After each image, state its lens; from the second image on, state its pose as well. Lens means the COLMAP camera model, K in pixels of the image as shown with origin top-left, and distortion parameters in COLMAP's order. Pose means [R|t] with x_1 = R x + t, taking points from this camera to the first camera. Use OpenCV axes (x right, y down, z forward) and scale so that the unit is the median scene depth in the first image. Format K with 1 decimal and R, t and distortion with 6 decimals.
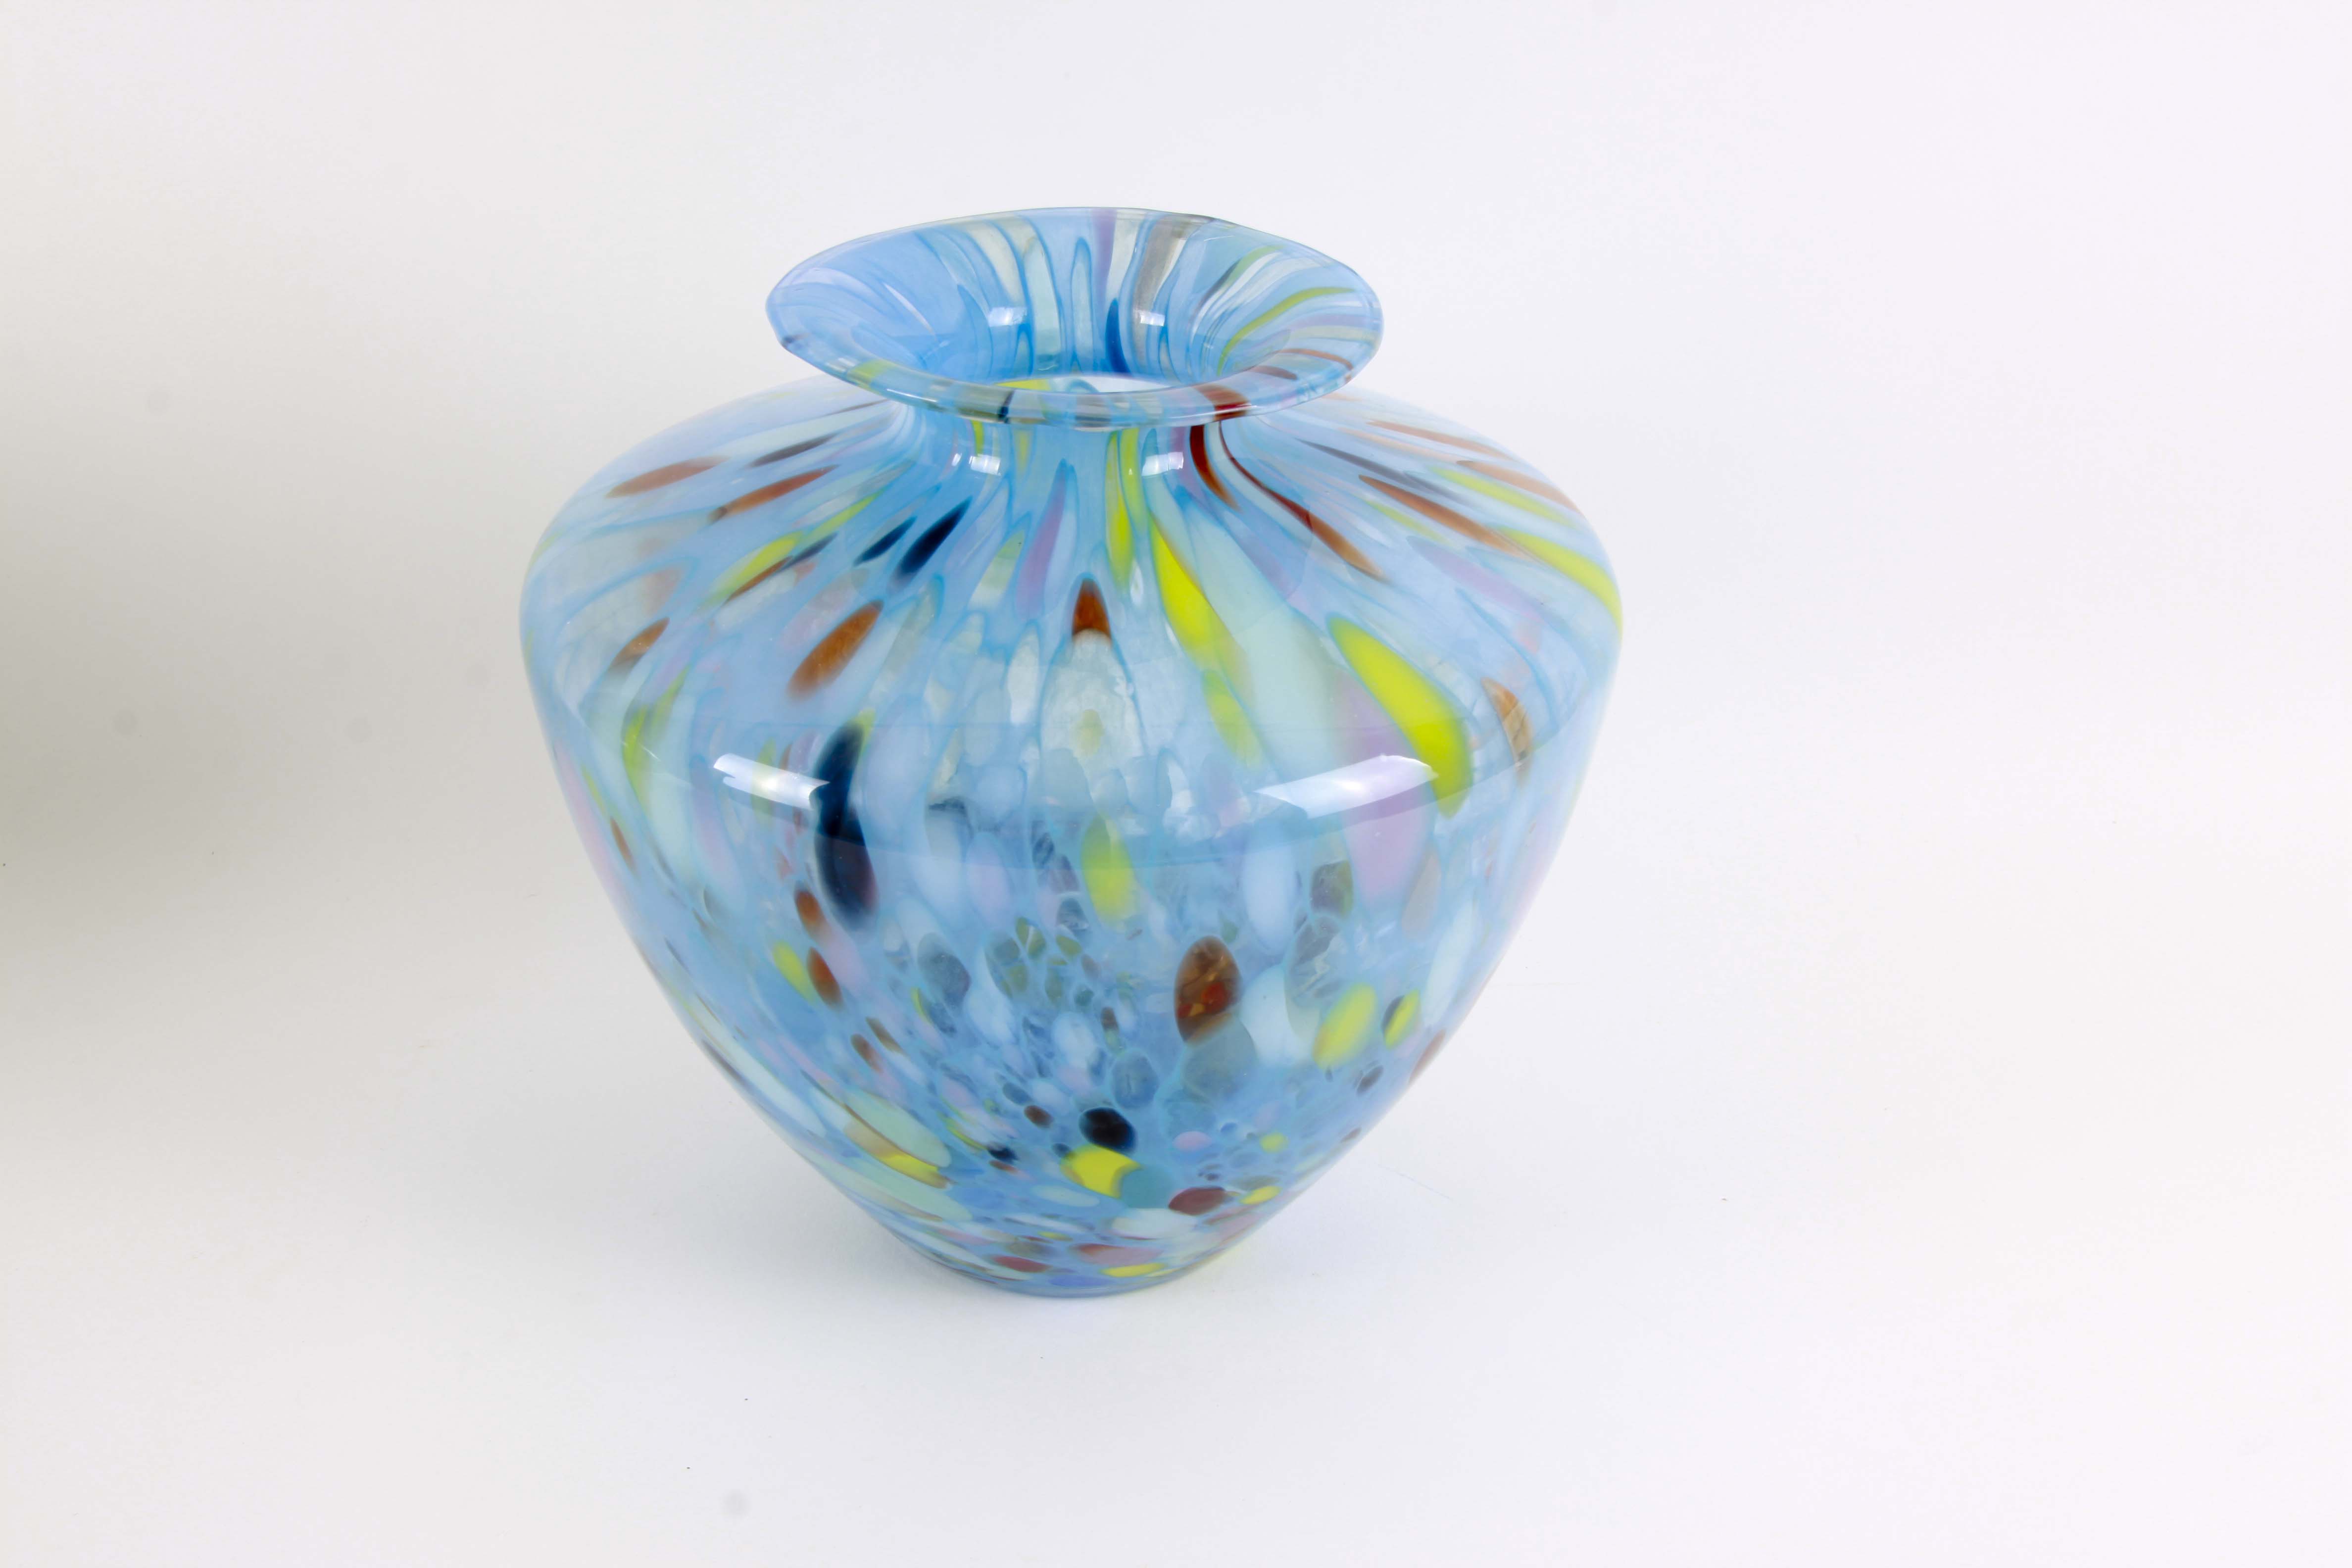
lens RADIAL K [[3644.0, 0, 1173.6], [0, 3644.0, 792.8], [0, 0, 1]] dist [0.088842, 0.000000]
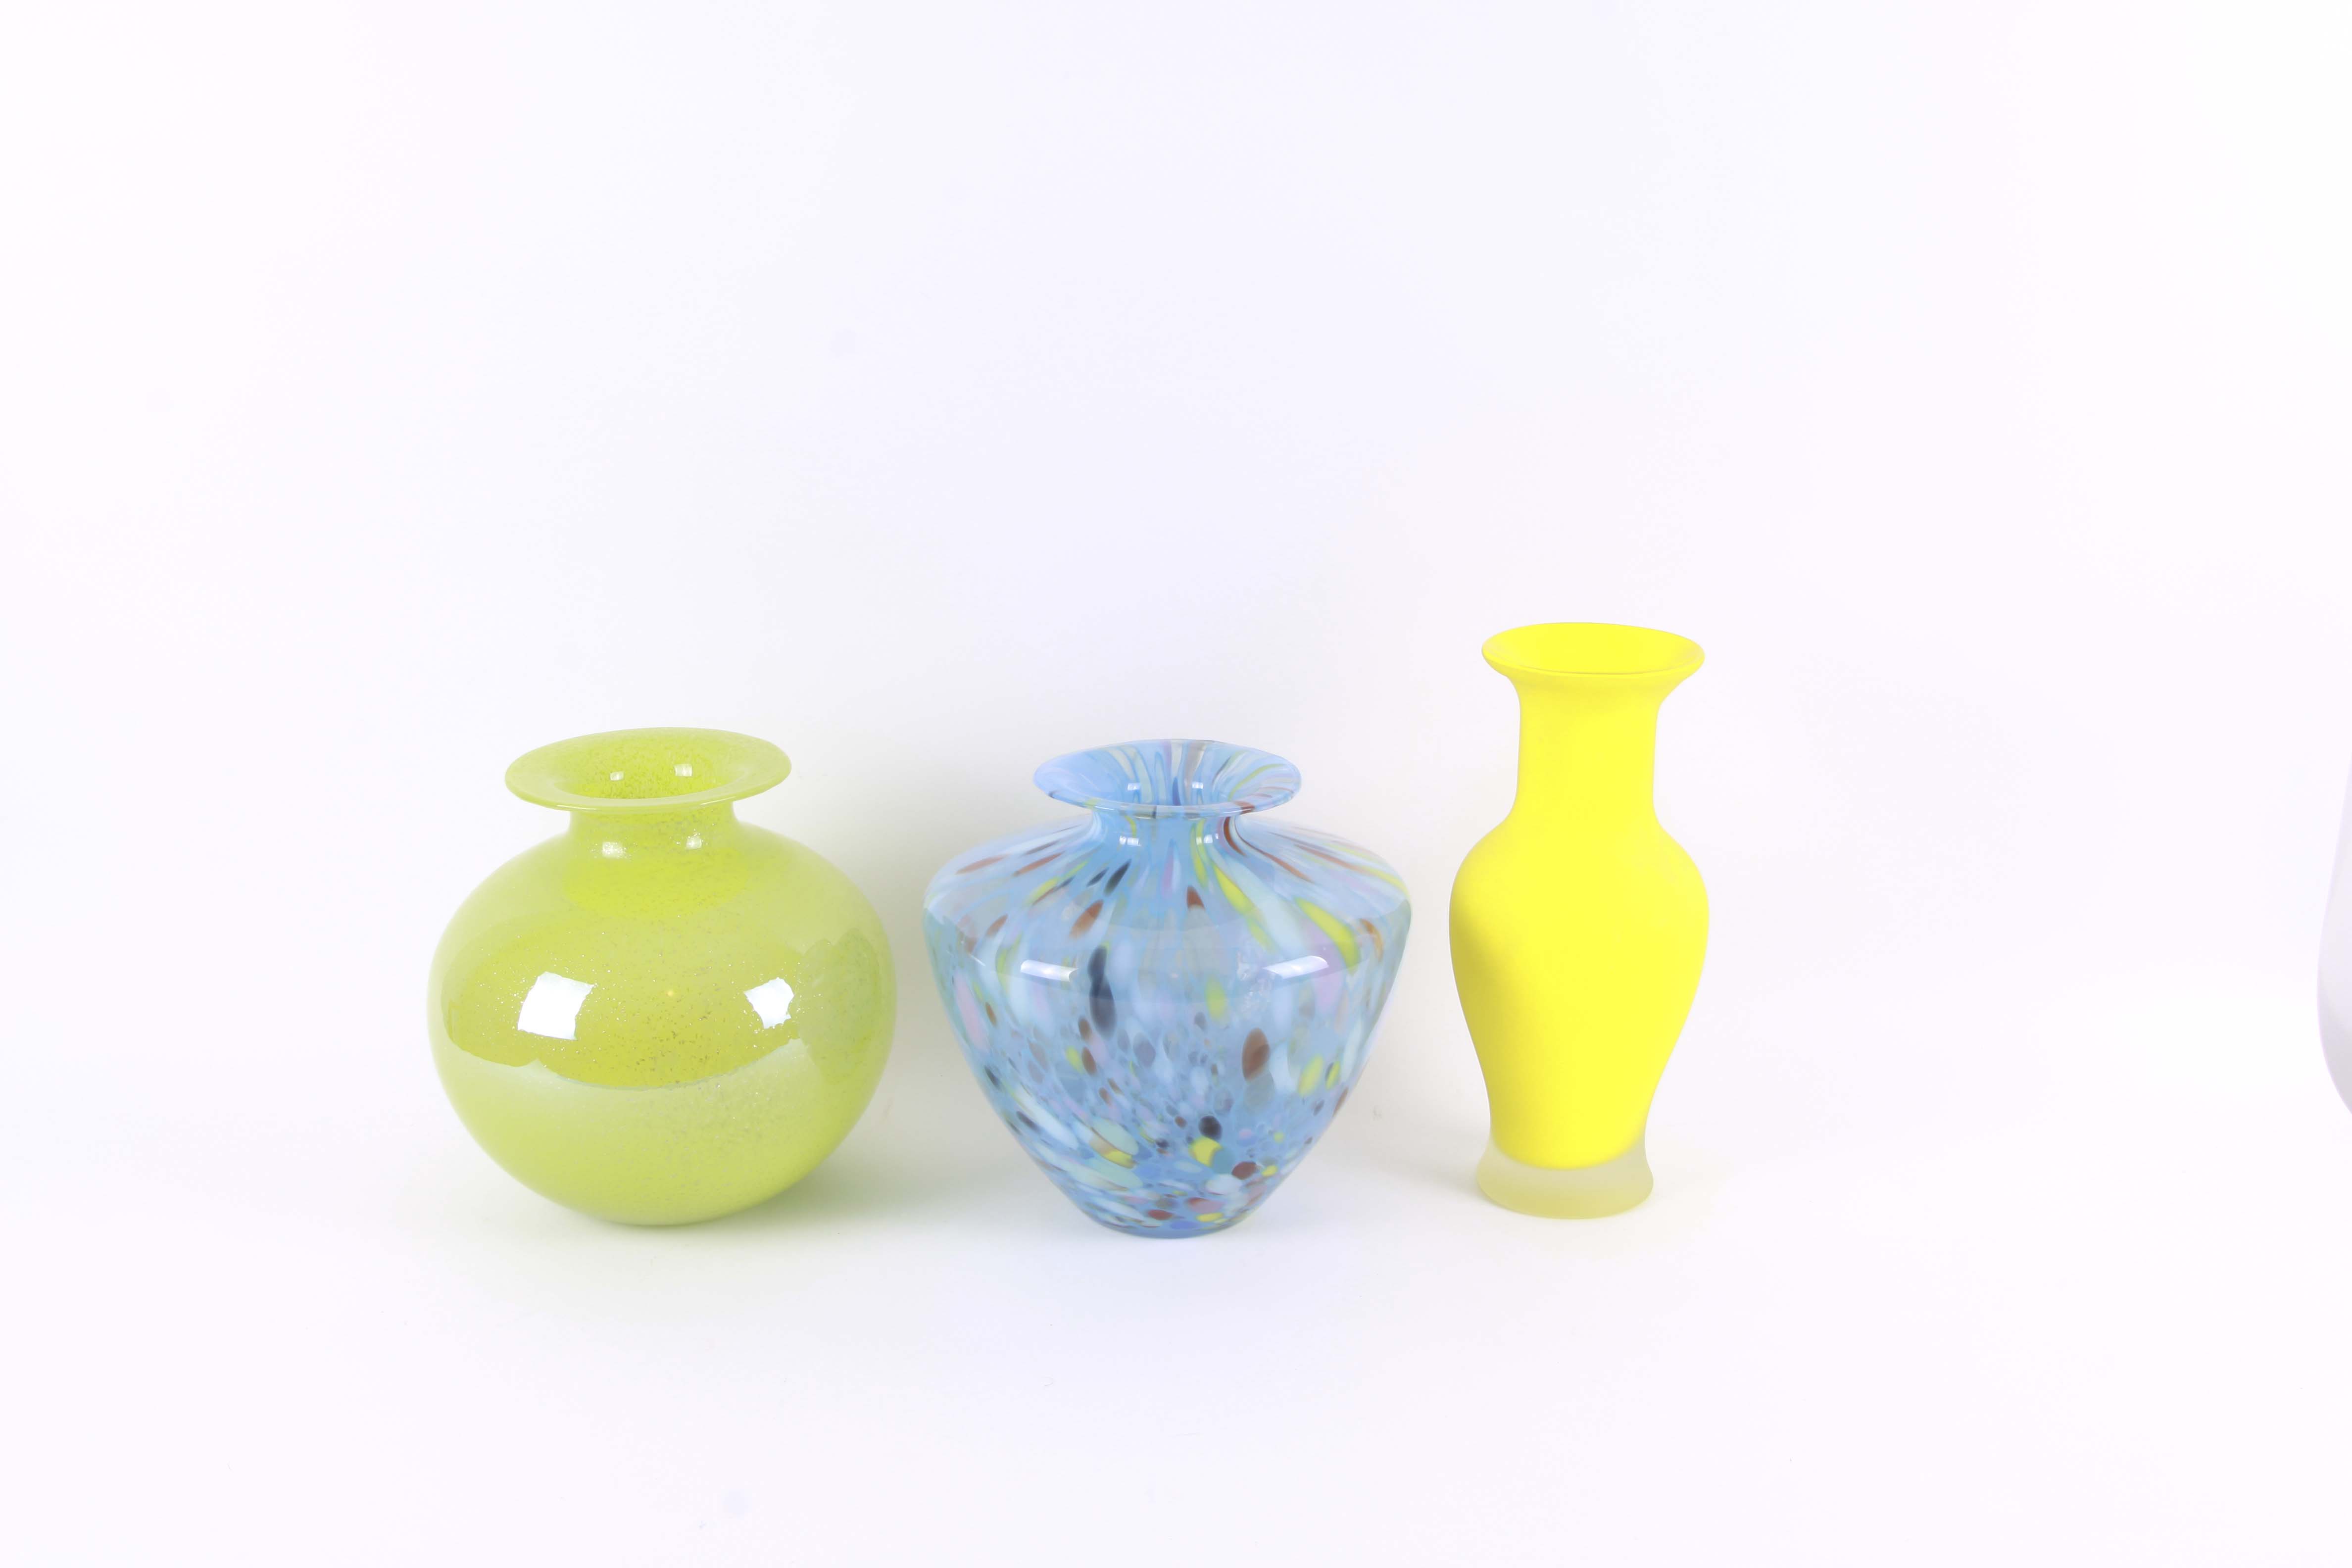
lens RADIAL K [[2952.8, 0, 1181.0], [0, 2952.8, 784.4], [0, 0, 1]] dist [-0.008319, 0.000000]
pose [[0.993550, -0.048037, 0.102717, -0.214117], [0.066770, 0.979984, -0.187545, 0.225669], [-0.091652, 0.193194, 0.976870, -0.833289]]
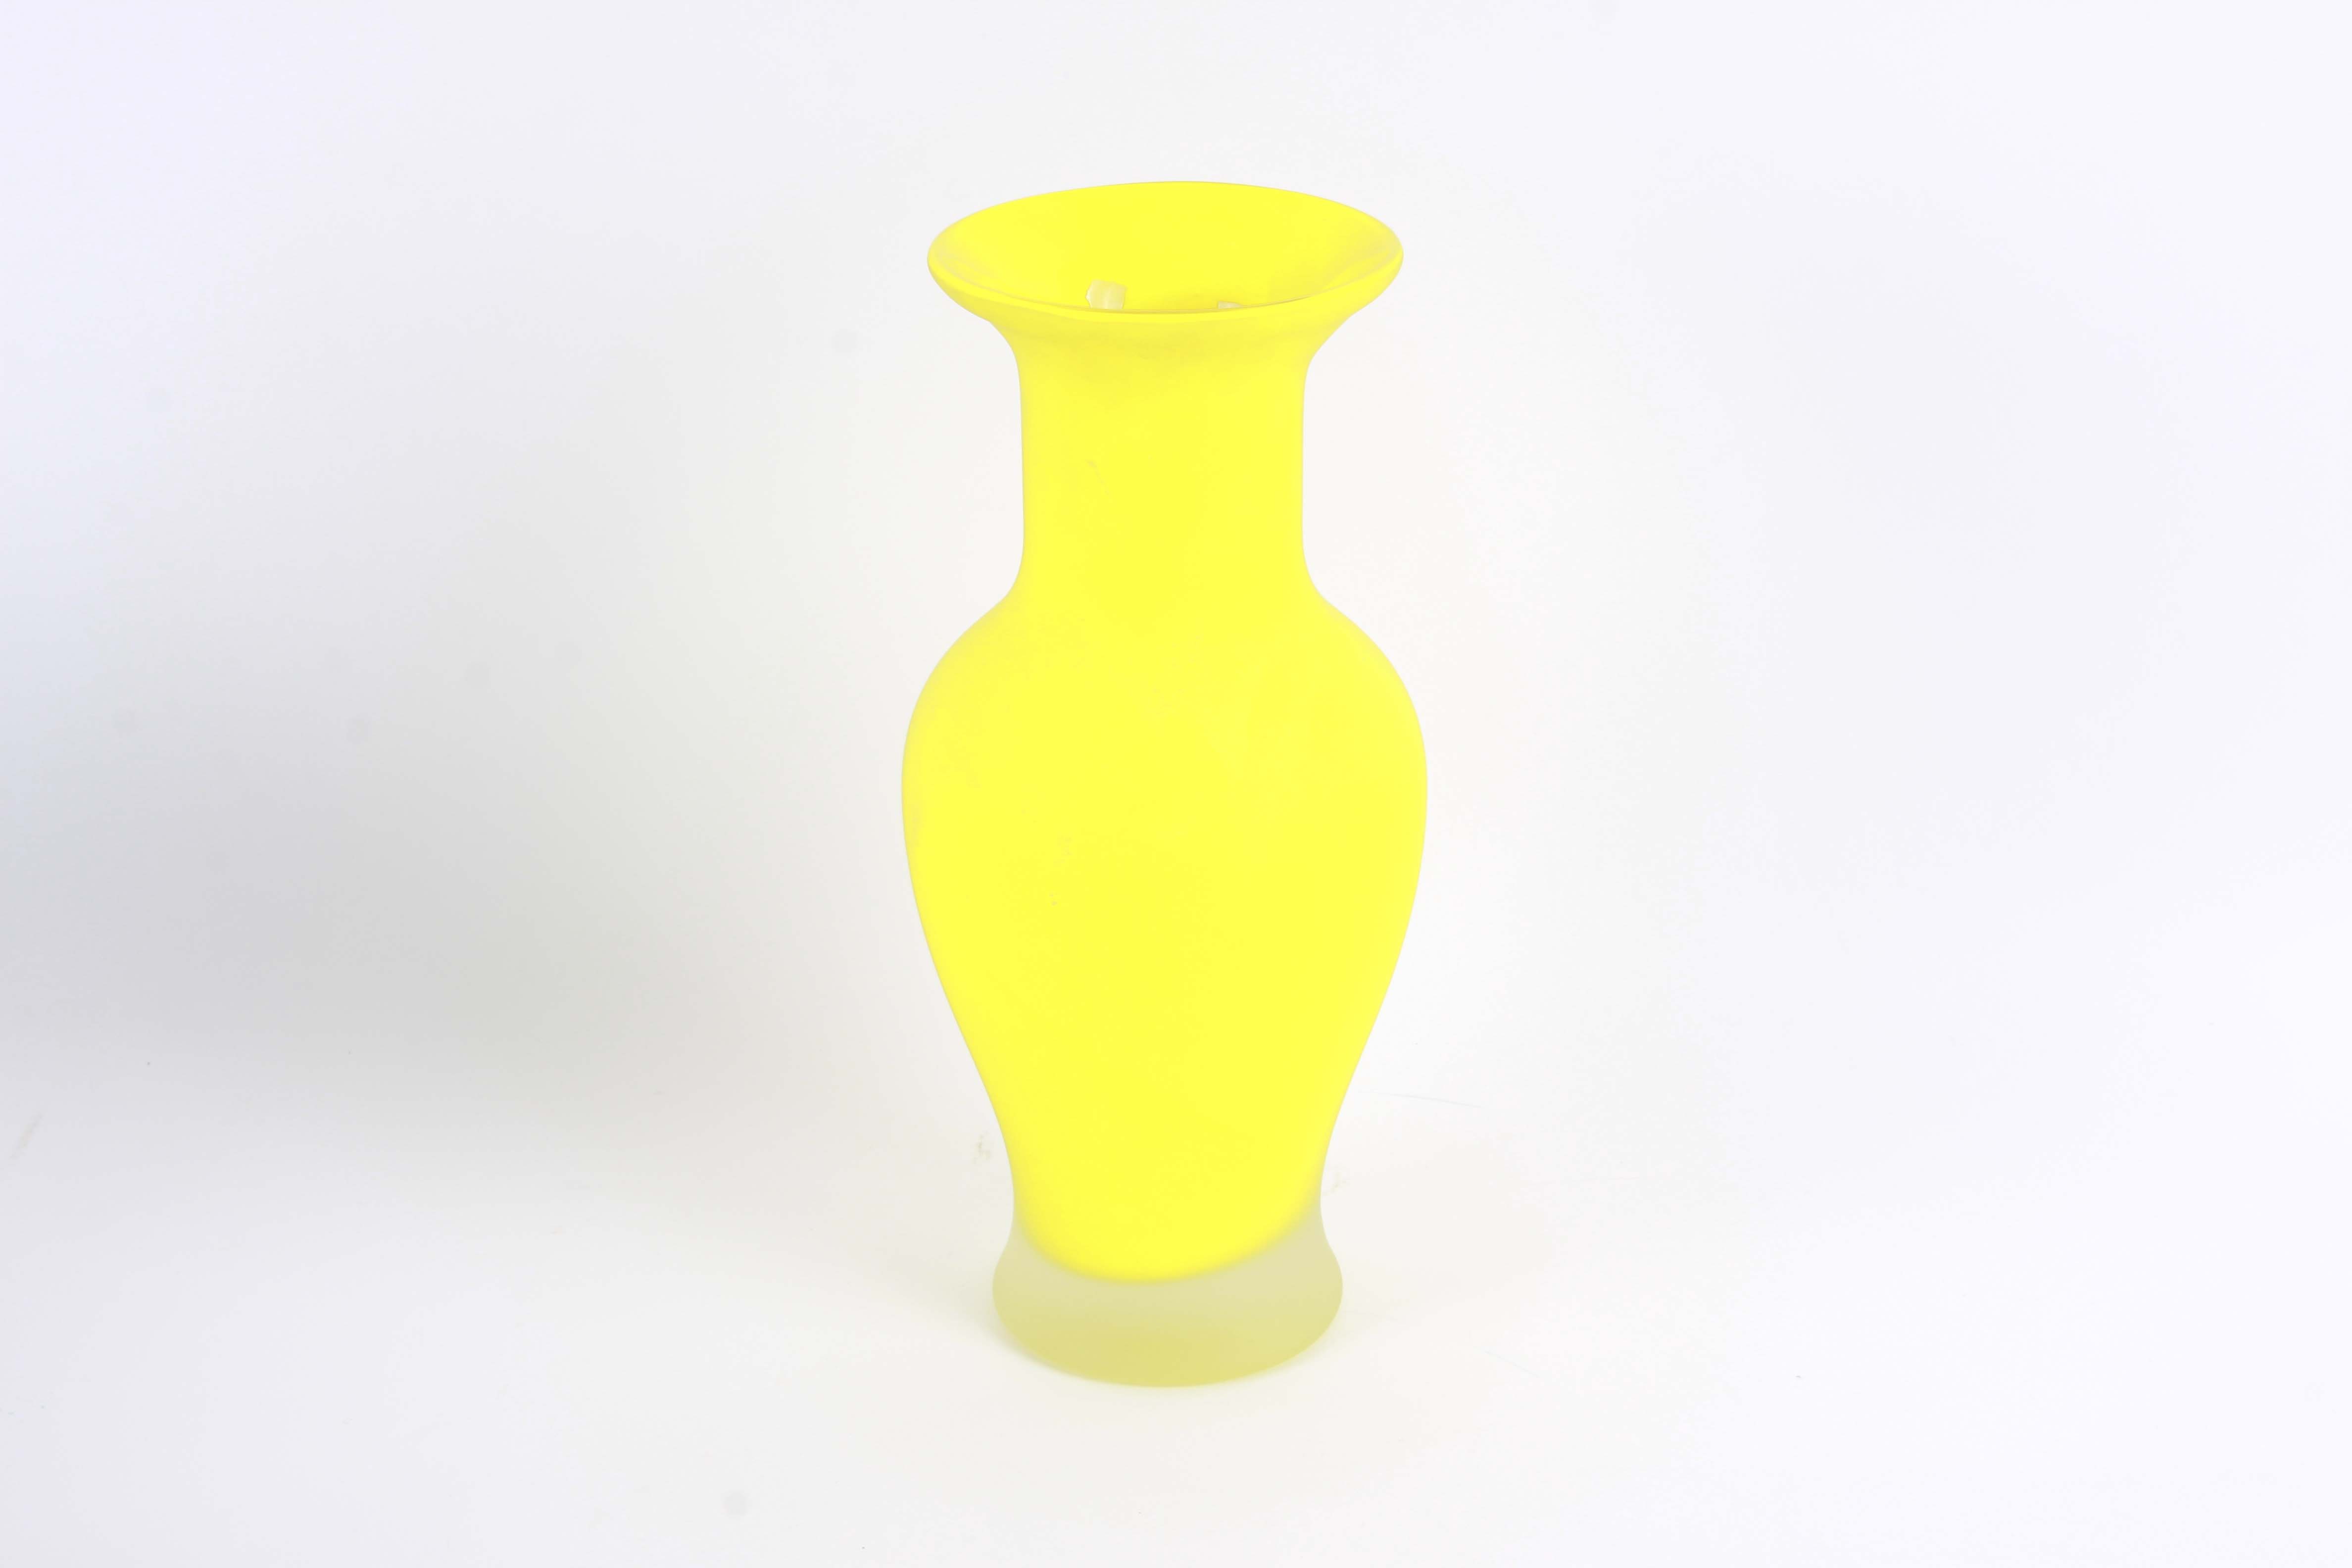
lens RADIAL K [[4293.4, 0, 1177.1], [0, 4293.4, 783.0], [0, 0, 1]] dist [-0.015345, 0.000000]
pose [[0.966533, -0.118898, 0.227326, -0.092205], [0.145576, 0.983825, -0.104383, 0.121363], [-0.211238, 0.133983, 0.968208, -0.368249]]
